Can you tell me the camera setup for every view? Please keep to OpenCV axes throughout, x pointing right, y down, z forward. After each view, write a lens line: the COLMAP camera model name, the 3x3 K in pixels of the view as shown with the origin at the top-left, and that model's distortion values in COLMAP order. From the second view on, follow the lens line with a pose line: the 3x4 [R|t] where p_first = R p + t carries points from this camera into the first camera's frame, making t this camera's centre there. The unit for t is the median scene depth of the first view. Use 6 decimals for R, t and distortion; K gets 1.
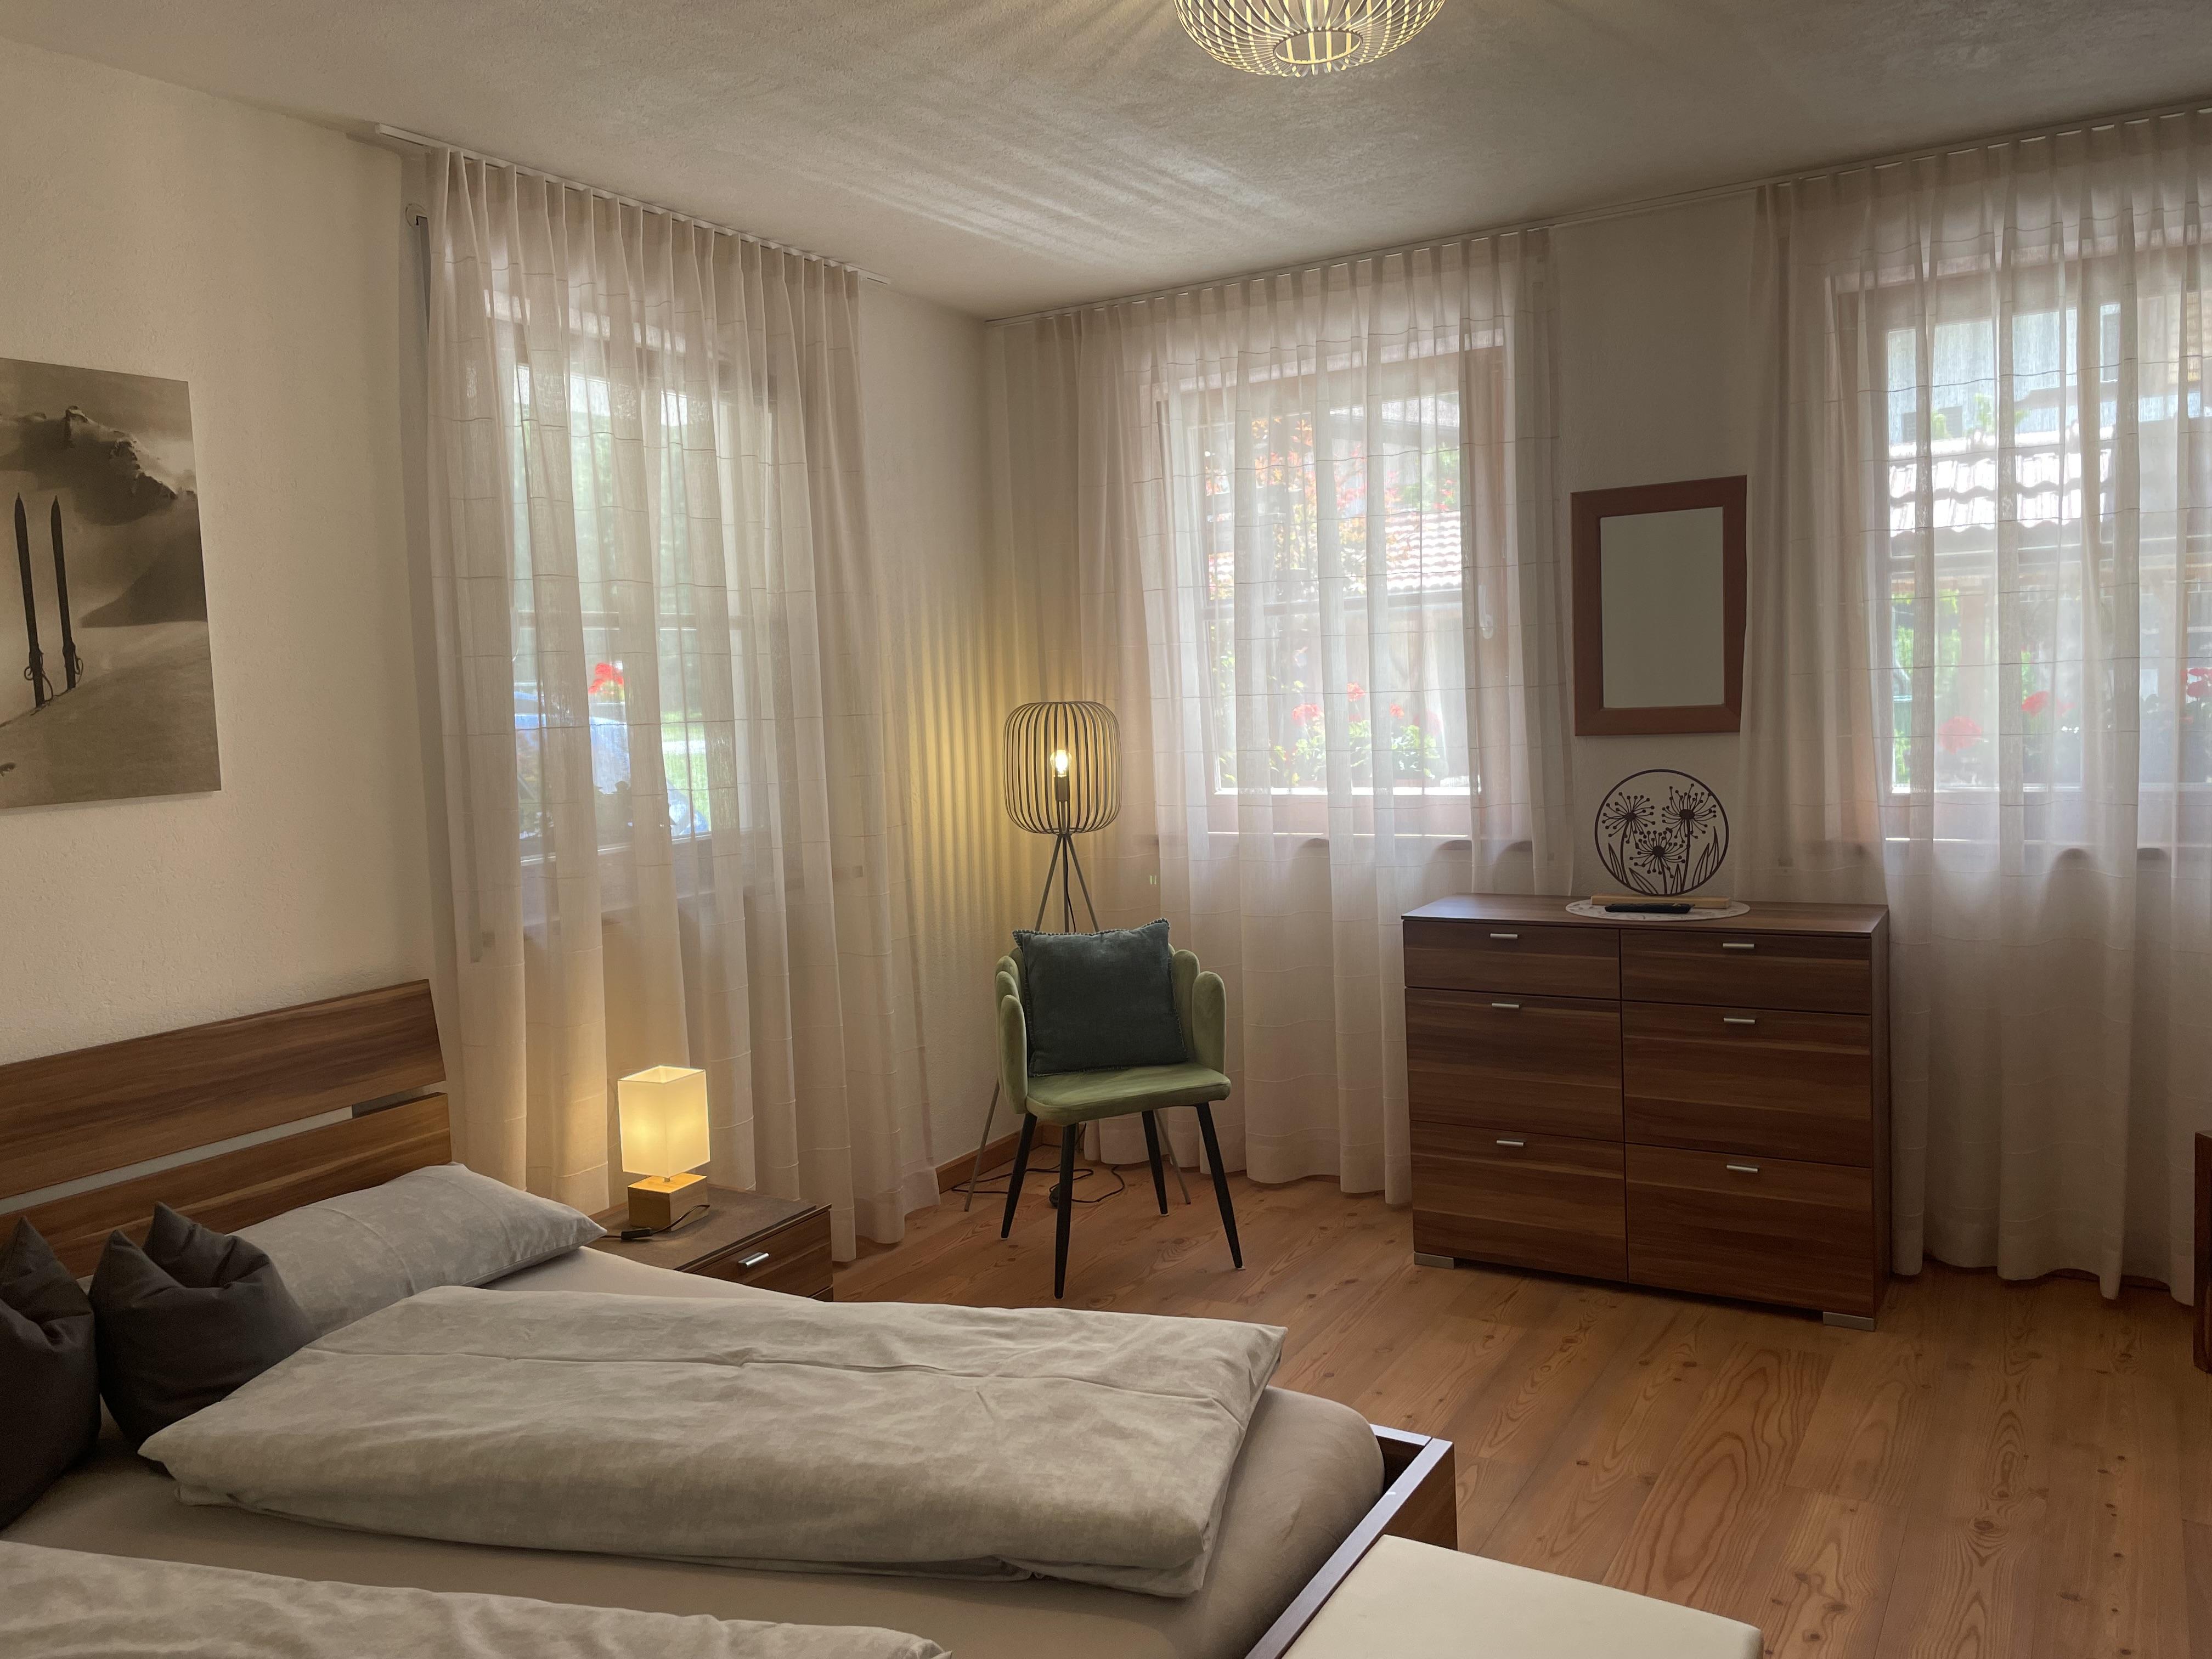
lens RADIAL K [[1685.7, 0, 1105.2], [0, 1685.7, 818.9], [0, 0, 1]] dist [0.095125, -0.131132]
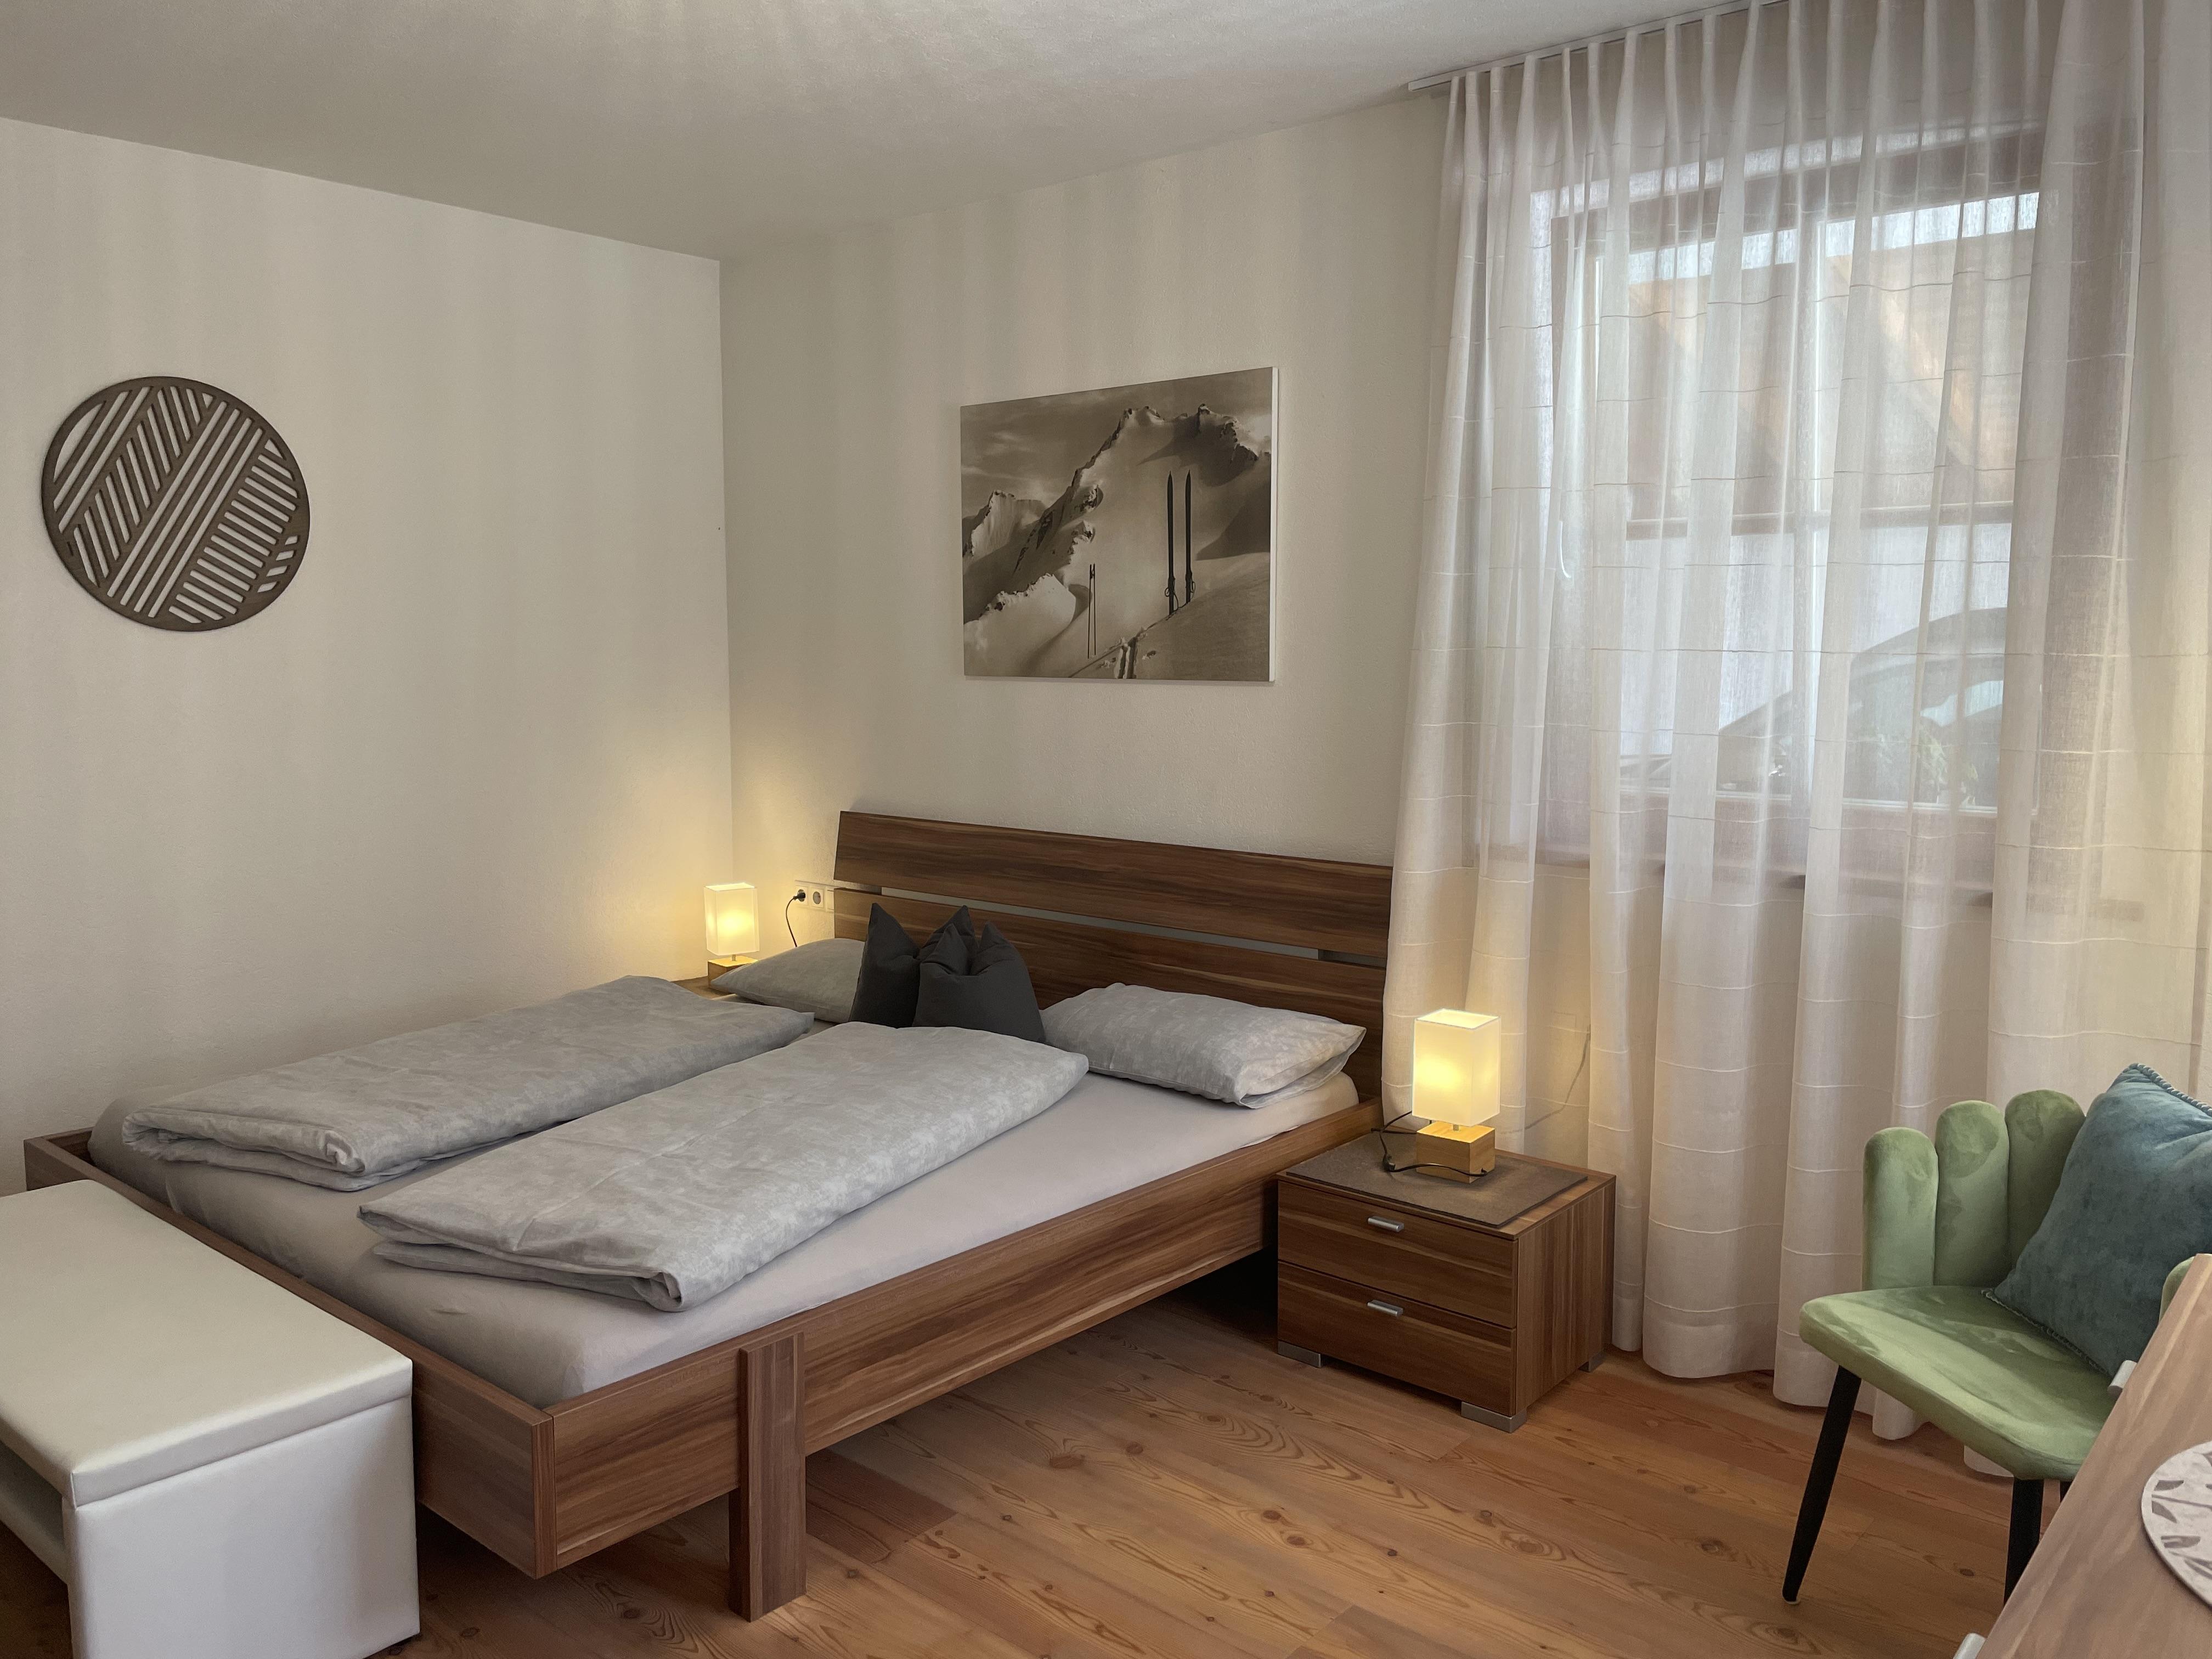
lens RADIAL K [[1685.7, 0, 1105.2], [0, 1685.7, 818.9], [0, 0, 1]] dist [0.095125, -0.131132]
pose [[-0.181772, 0.155083, -0.971035, 0.815570], [-0.066368, 0.983299, 0.169466, -0.129242], [0.981099, 0.095250, -0.168444, 1.147678]]
